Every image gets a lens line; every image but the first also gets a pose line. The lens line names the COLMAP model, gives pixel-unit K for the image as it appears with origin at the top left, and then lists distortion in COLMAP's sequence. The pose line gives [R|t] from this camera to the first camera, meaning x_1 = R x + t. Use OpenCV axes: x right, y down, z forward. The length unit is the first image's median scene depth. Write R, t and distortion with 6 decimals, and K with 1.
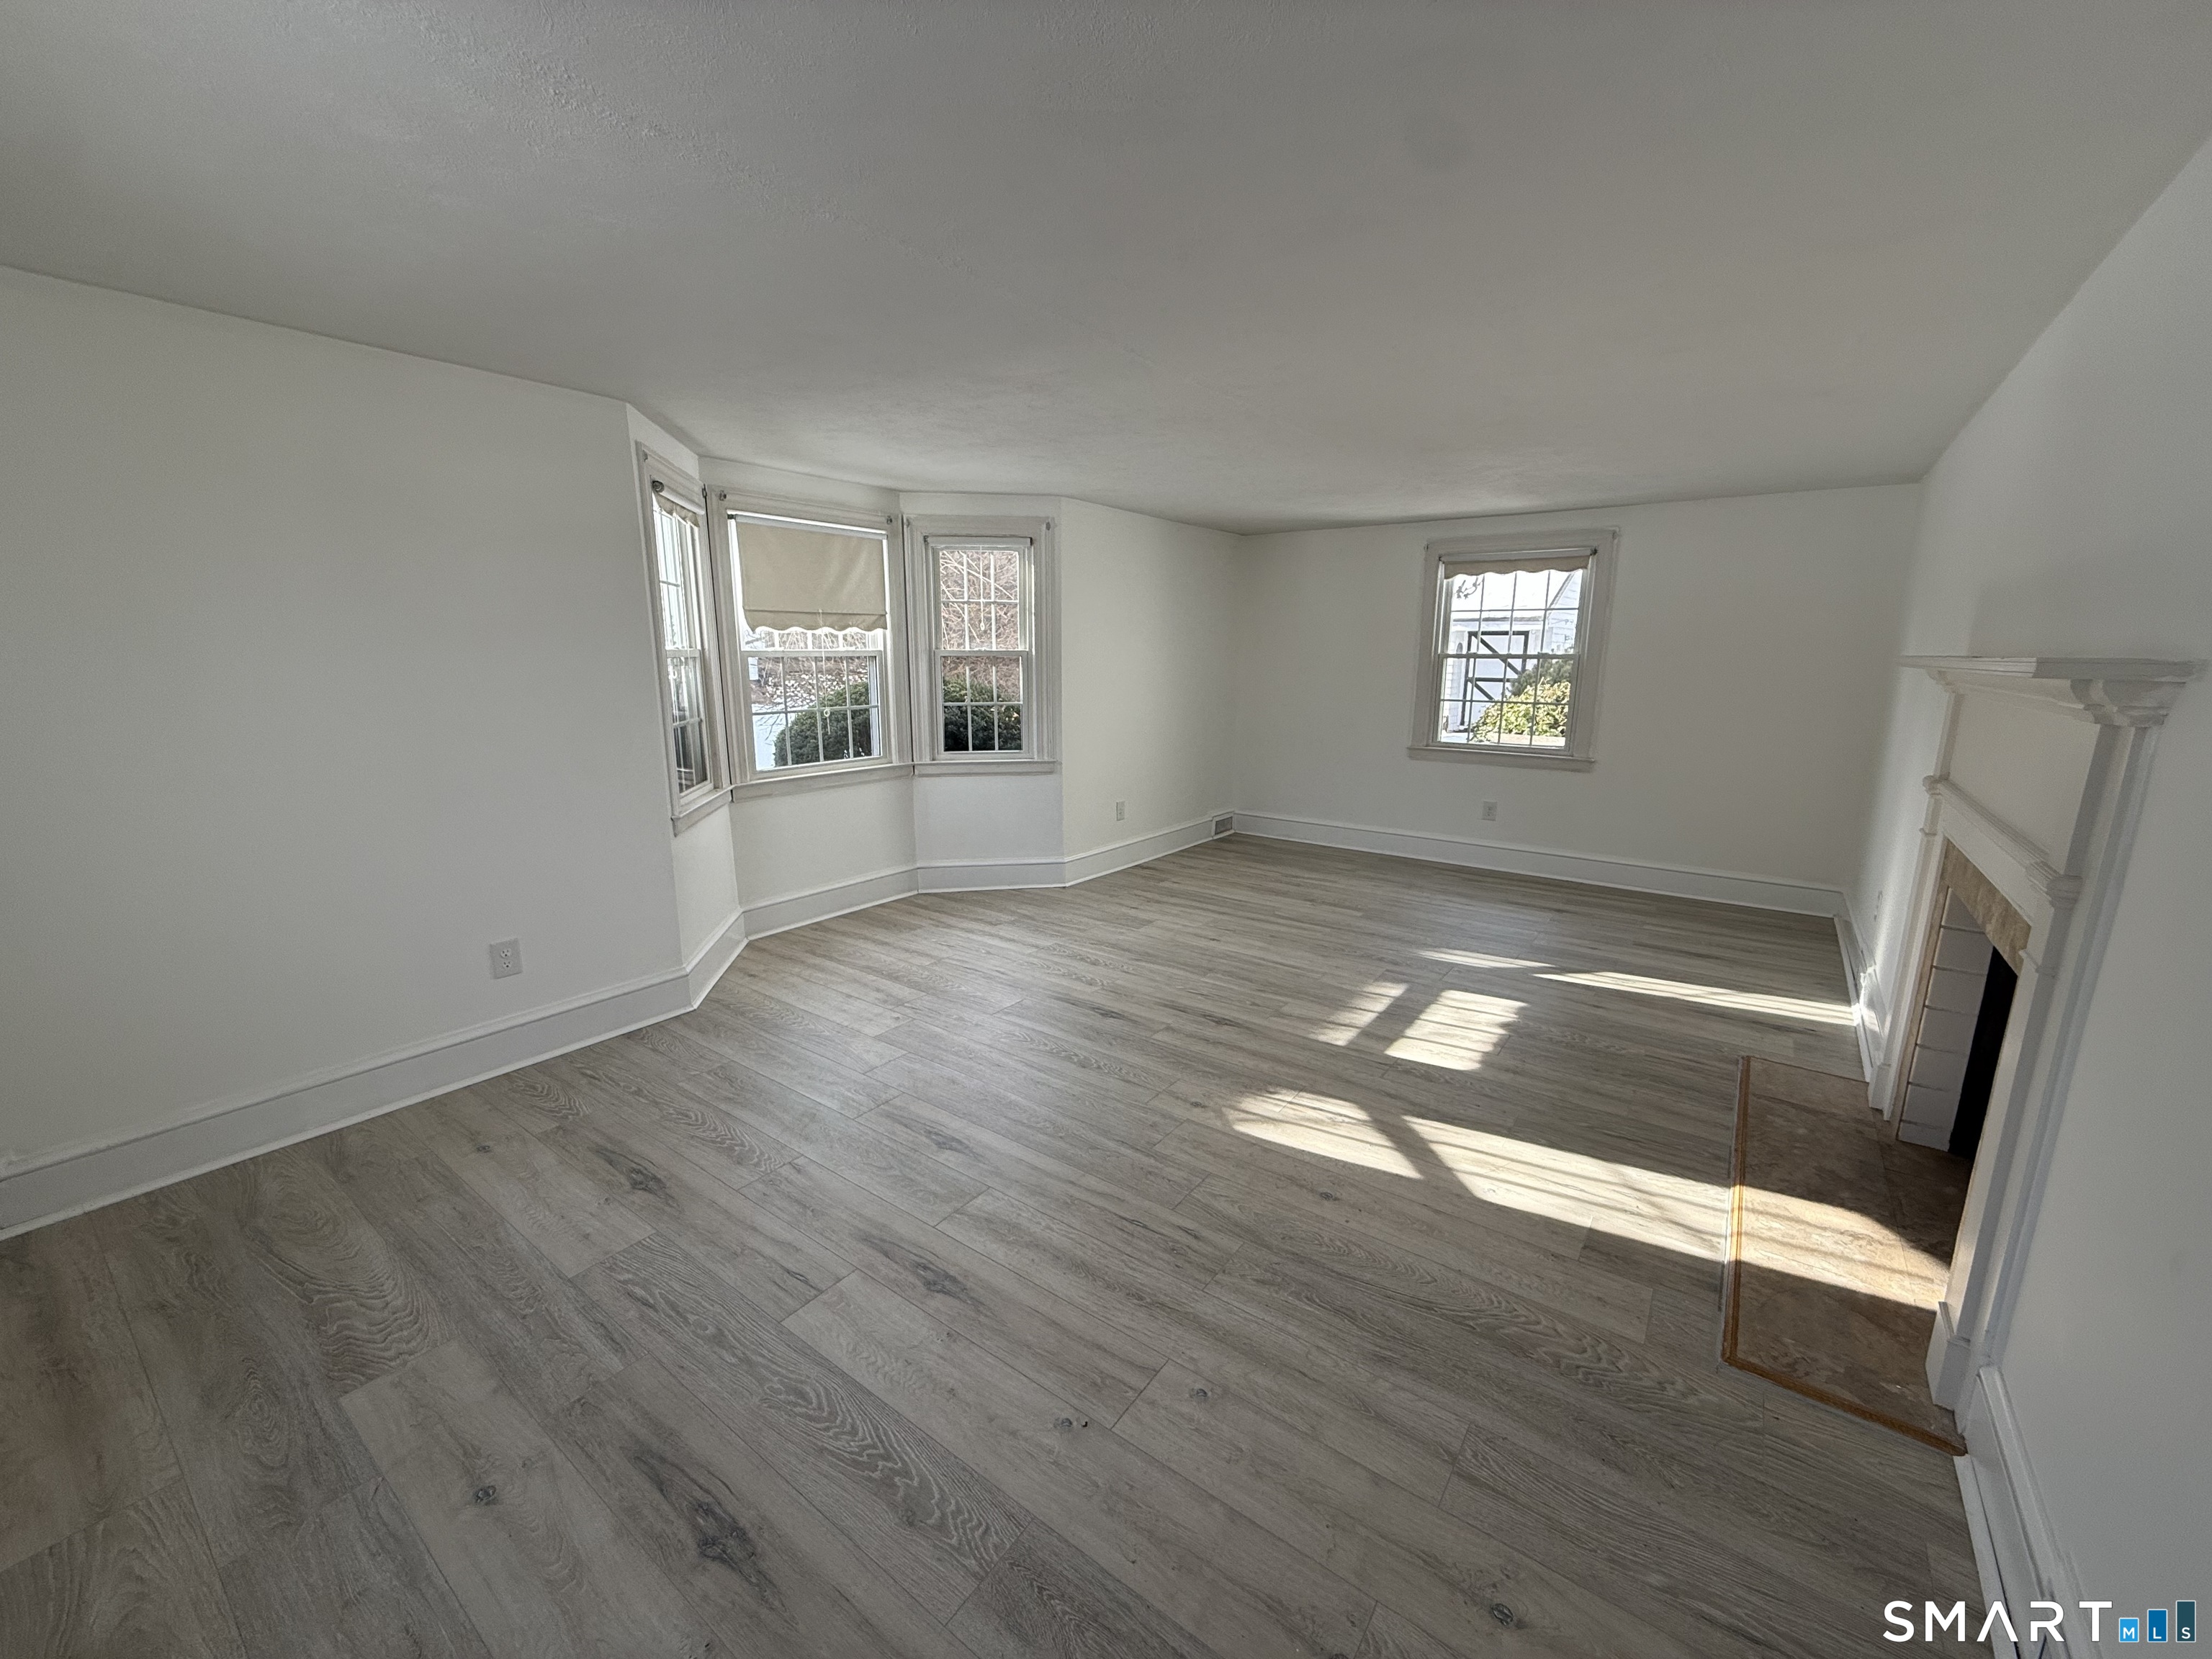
lens RADIAL K [[871.3, 0, 1106.0], [0, 871.3, 831.3], [0, 0, 1]] dist [-0.000408, -0.000053]
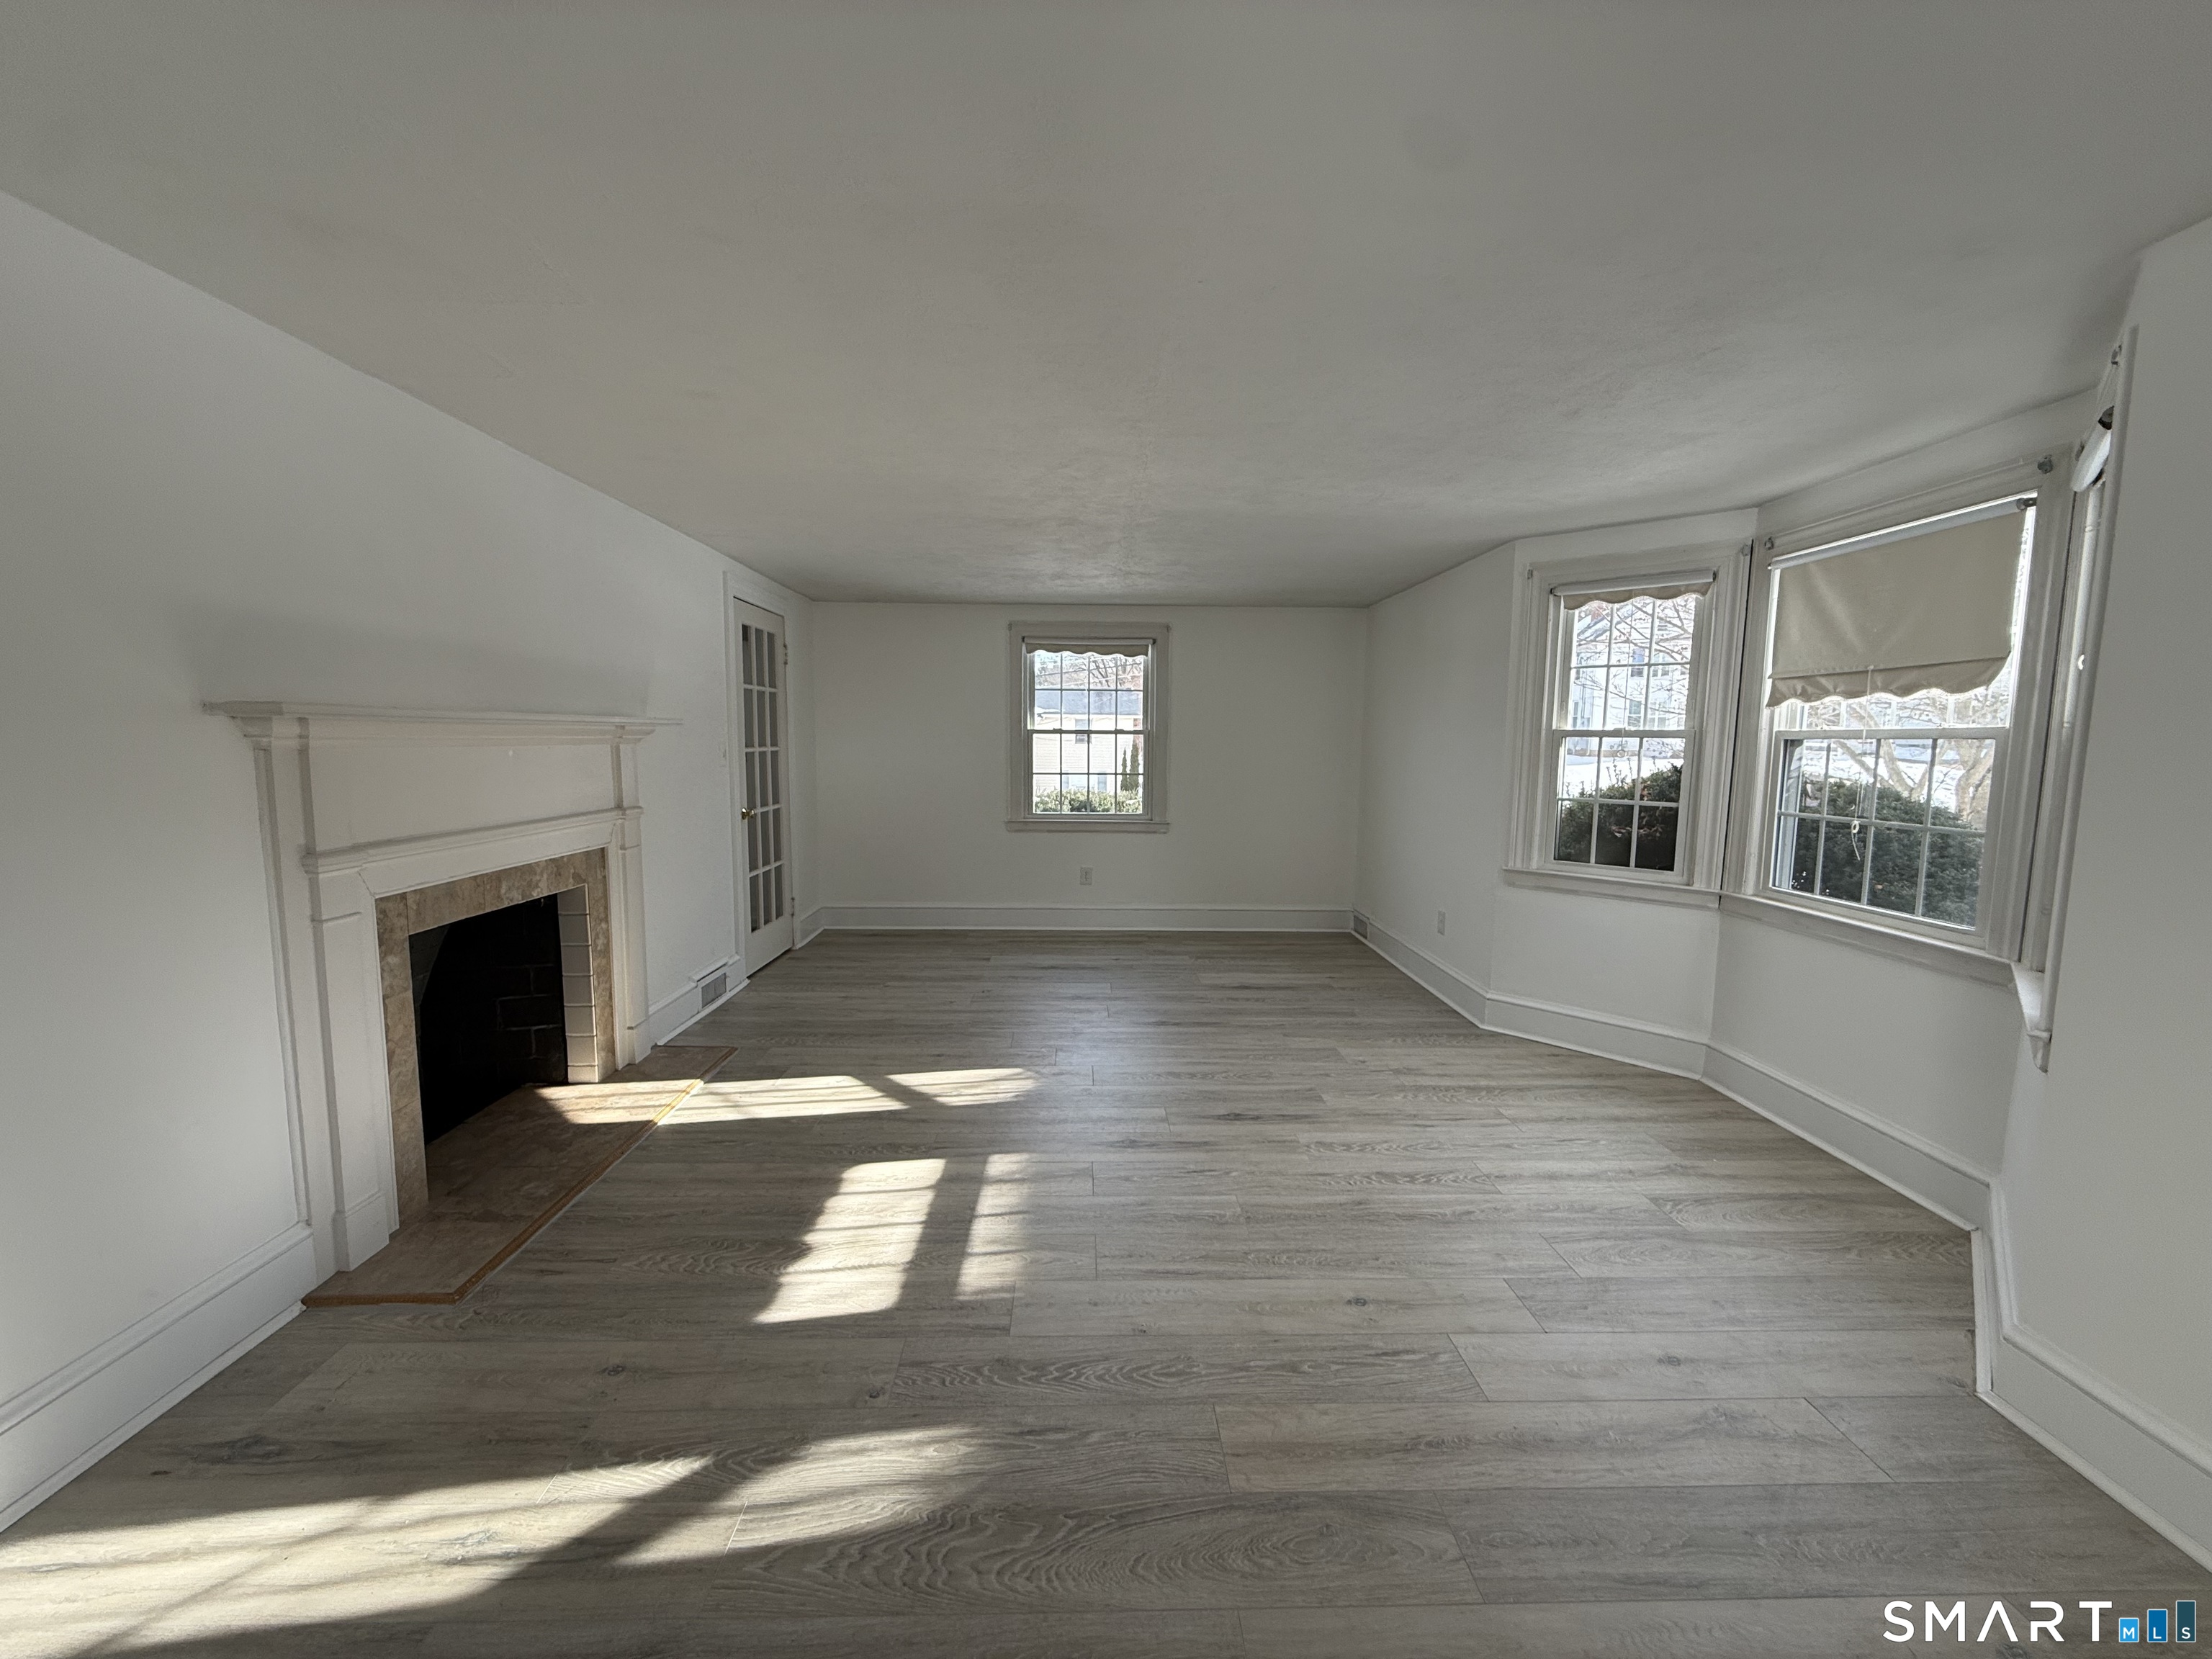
lens RADIAL K [[883.5, 0, 1098.4], [0, 883.5, 831.8], [0, 0, 1]] dist [0.000982, 0.000004]
pose [[-0.792620, 0.051824, -0.607509, 0.548867], [-0.139033, 0.954768, 0.262844, -0.245267], [0.593652, 0.292799, -0.749563, 1.262453]]
